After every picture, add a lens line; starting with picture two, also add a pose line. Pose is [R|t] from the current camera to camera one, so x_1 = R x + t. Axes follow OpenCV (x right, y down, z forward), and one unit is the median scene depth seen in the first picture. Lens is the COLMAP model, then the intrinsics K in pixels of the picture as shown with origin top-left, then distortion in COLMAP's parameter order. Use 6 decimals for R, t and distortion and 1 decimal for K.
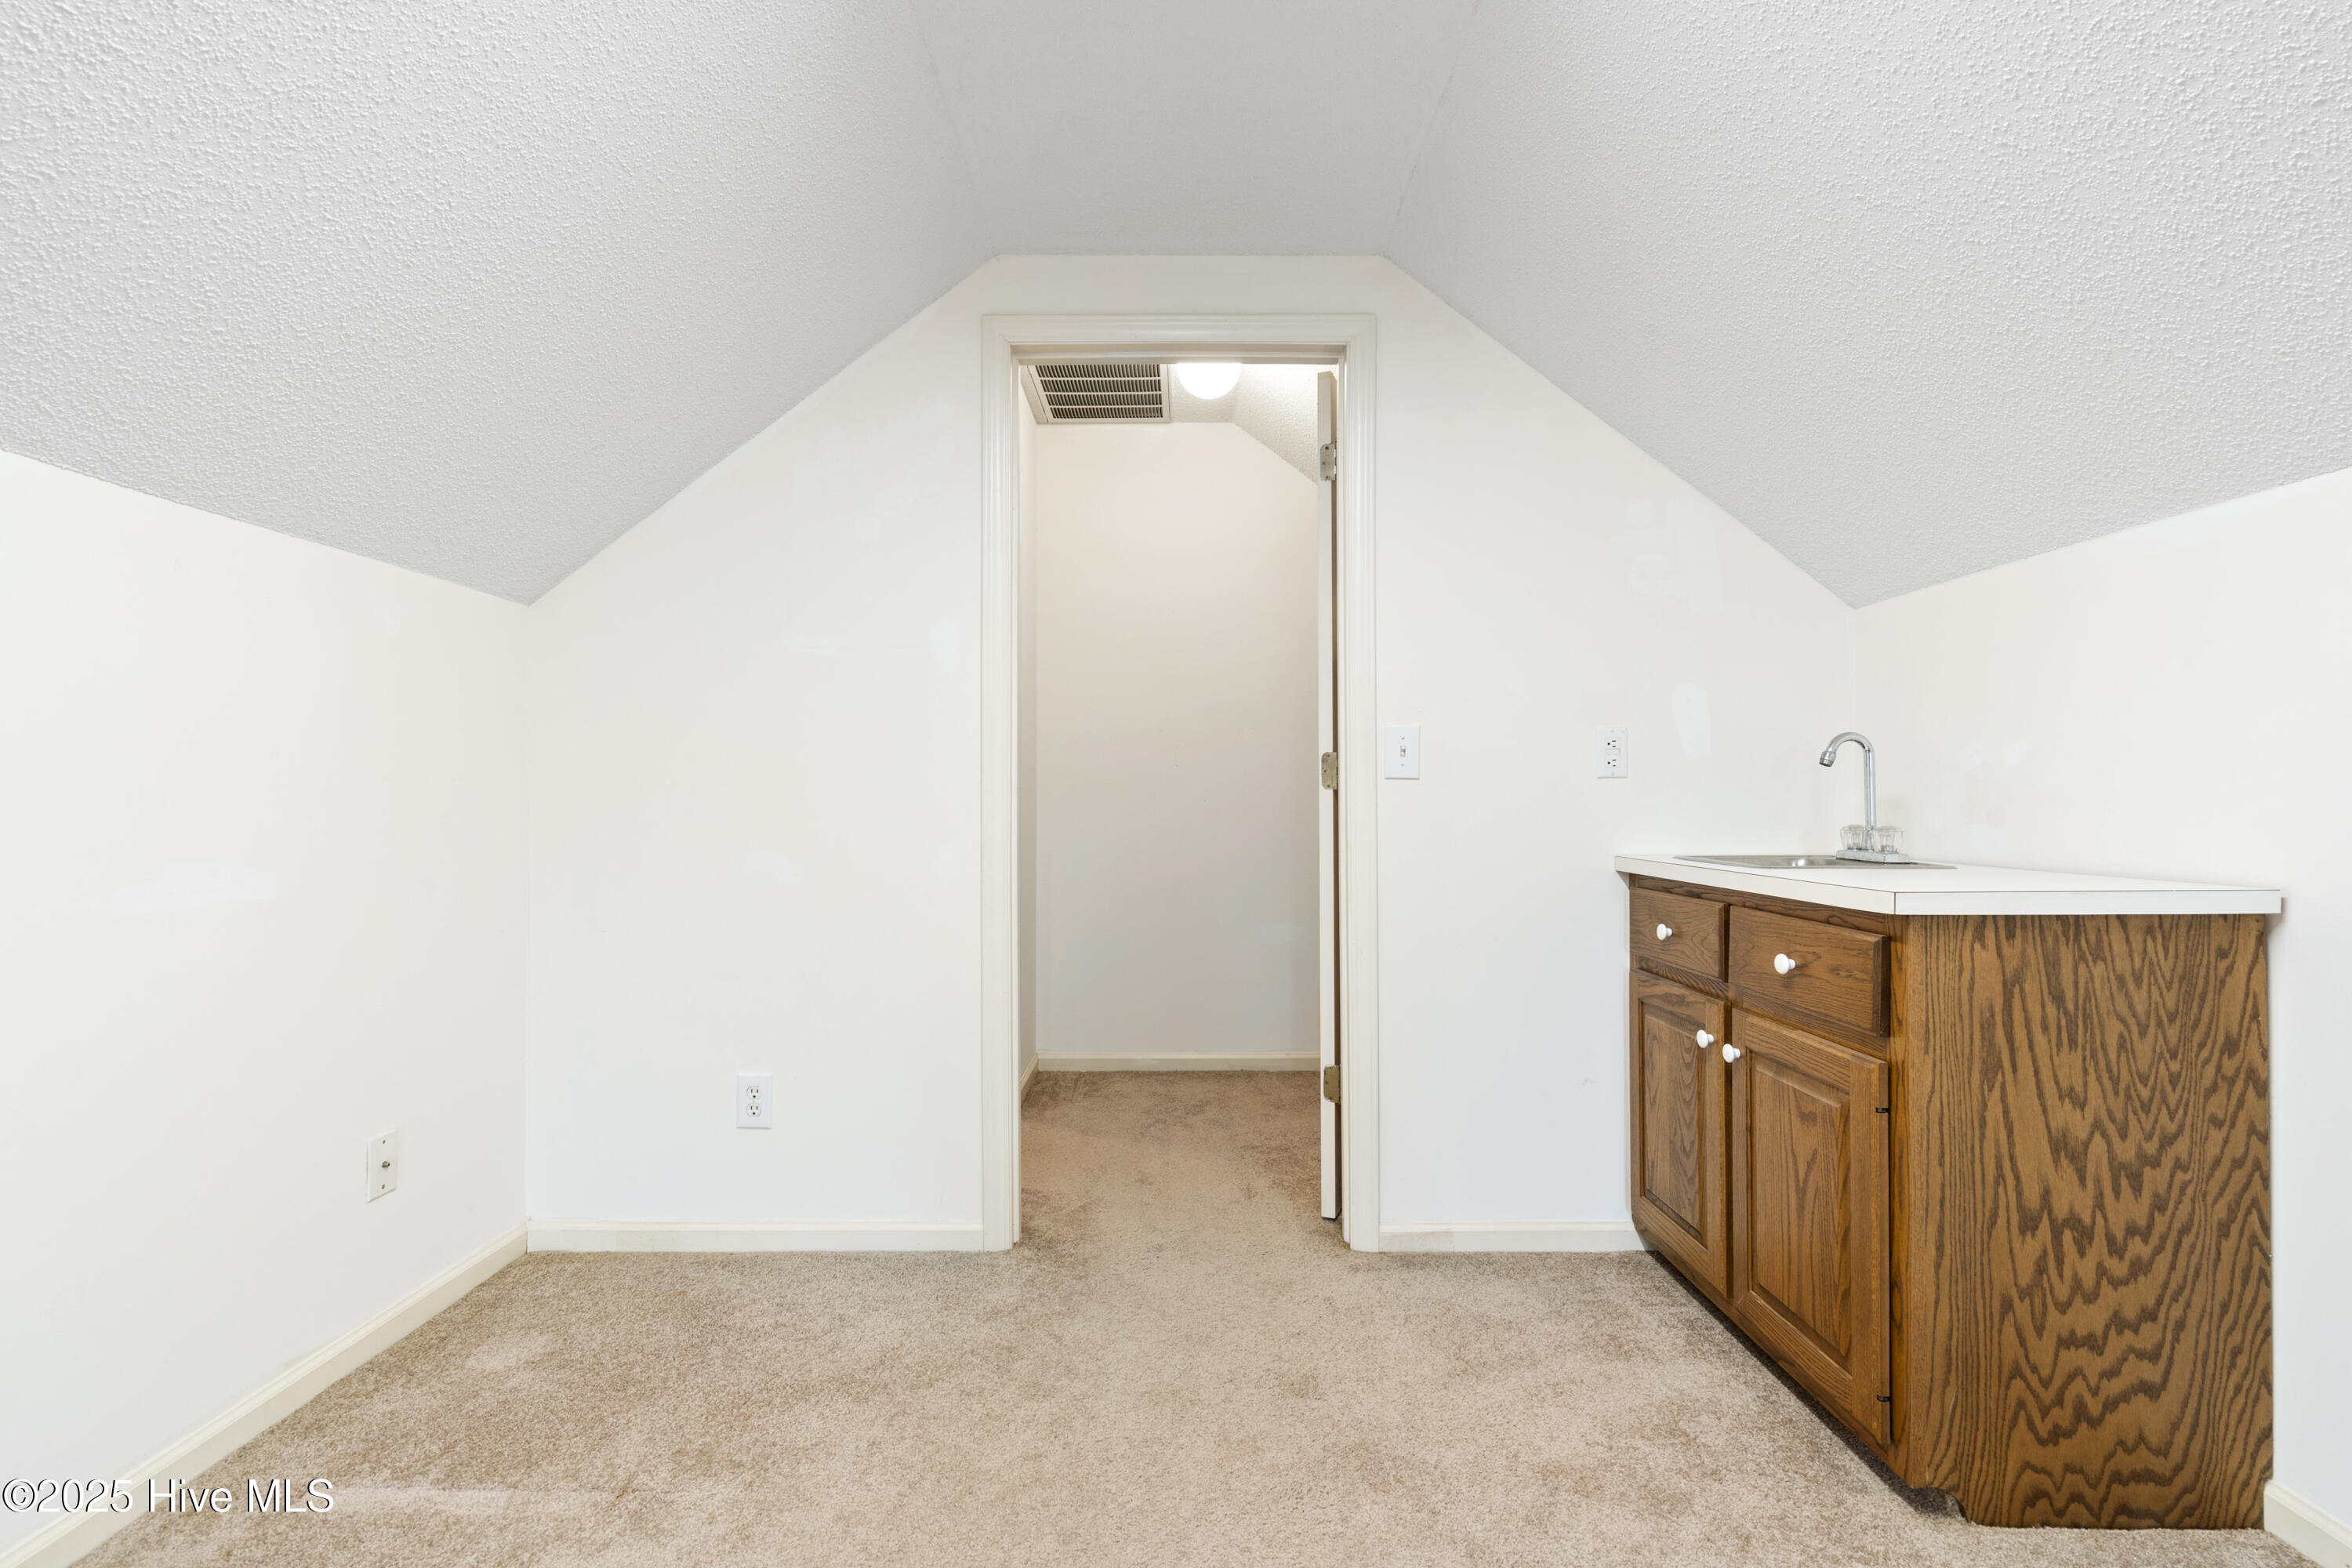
lens RADIAL K [[1069.6, 0, 1176.7], [0, 1069.6, 786.9], [0, 0, 1]] dist [-0.000209, -0.000012]
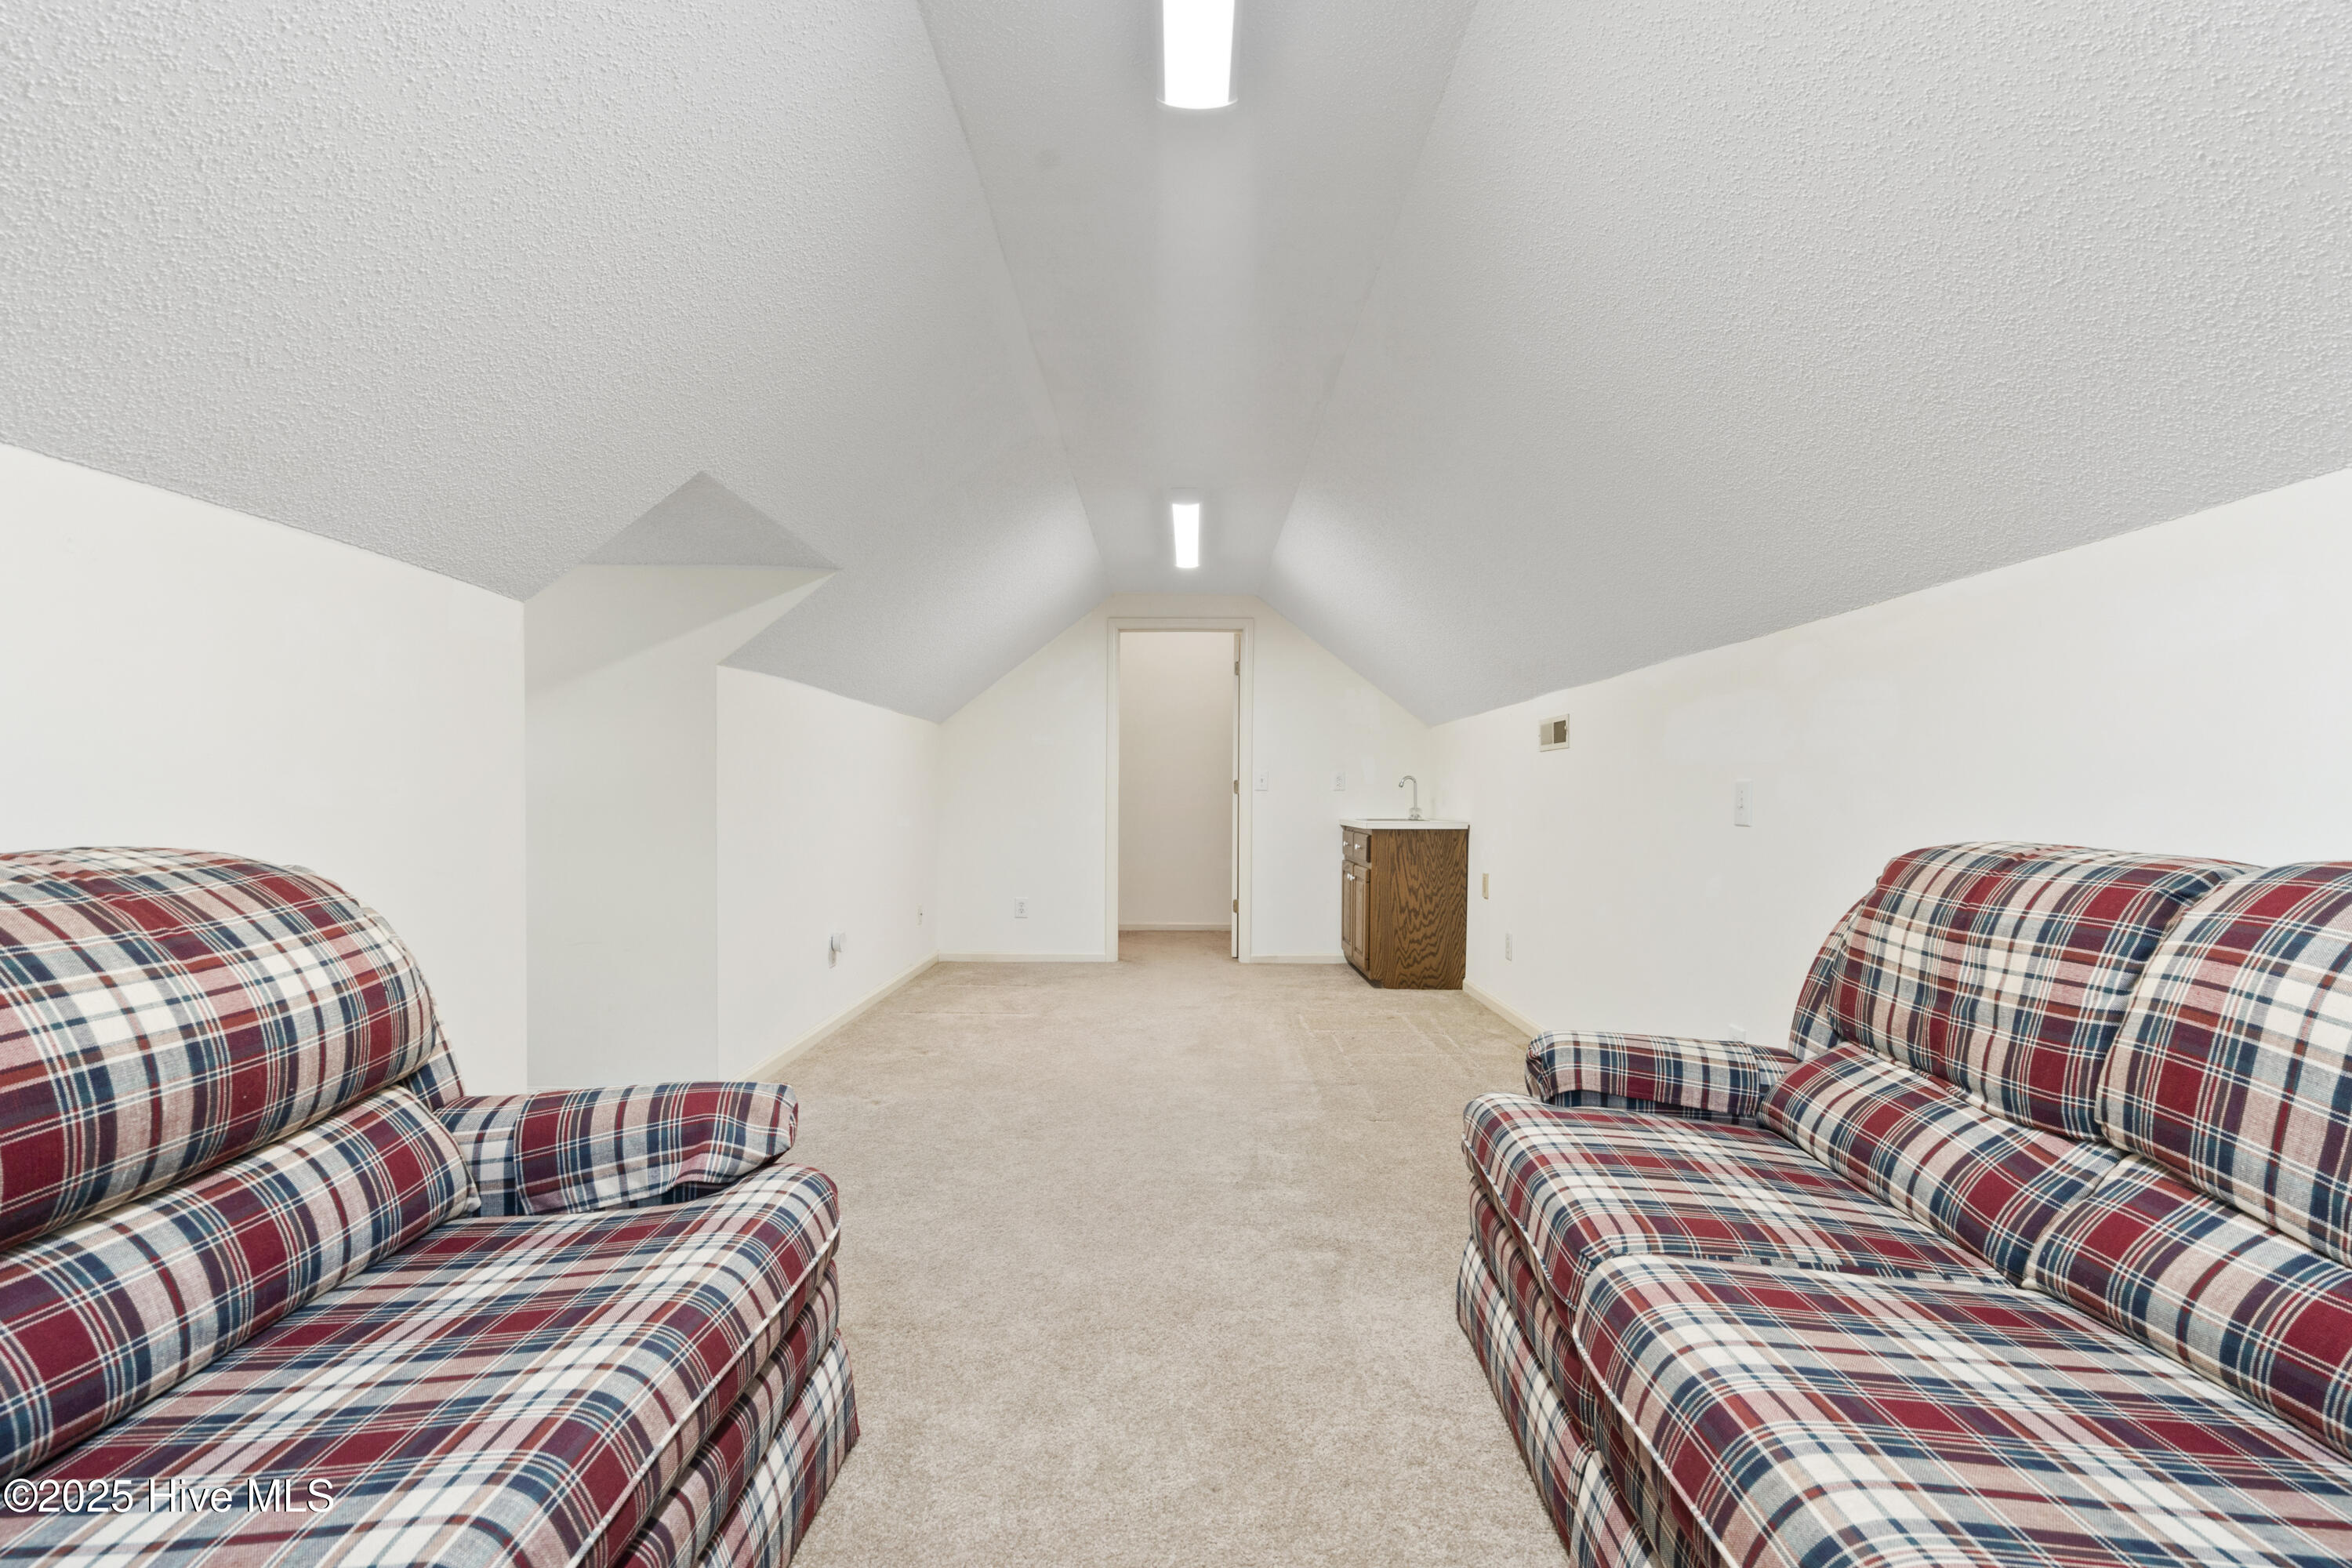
lens RADIAL K [[1069.6, 0, 1175.9], [0, 1069.6, 789.1], [0, 0, 1]] dist [-0.000209, -0.000012]
pose [[0.999944, 0.010310, 0.002435, -0.019517], [-0.010307, 0.999946, -0.001220, -0.009013], [-0.002447, 0.001195, 0.999996, -2.780762]]
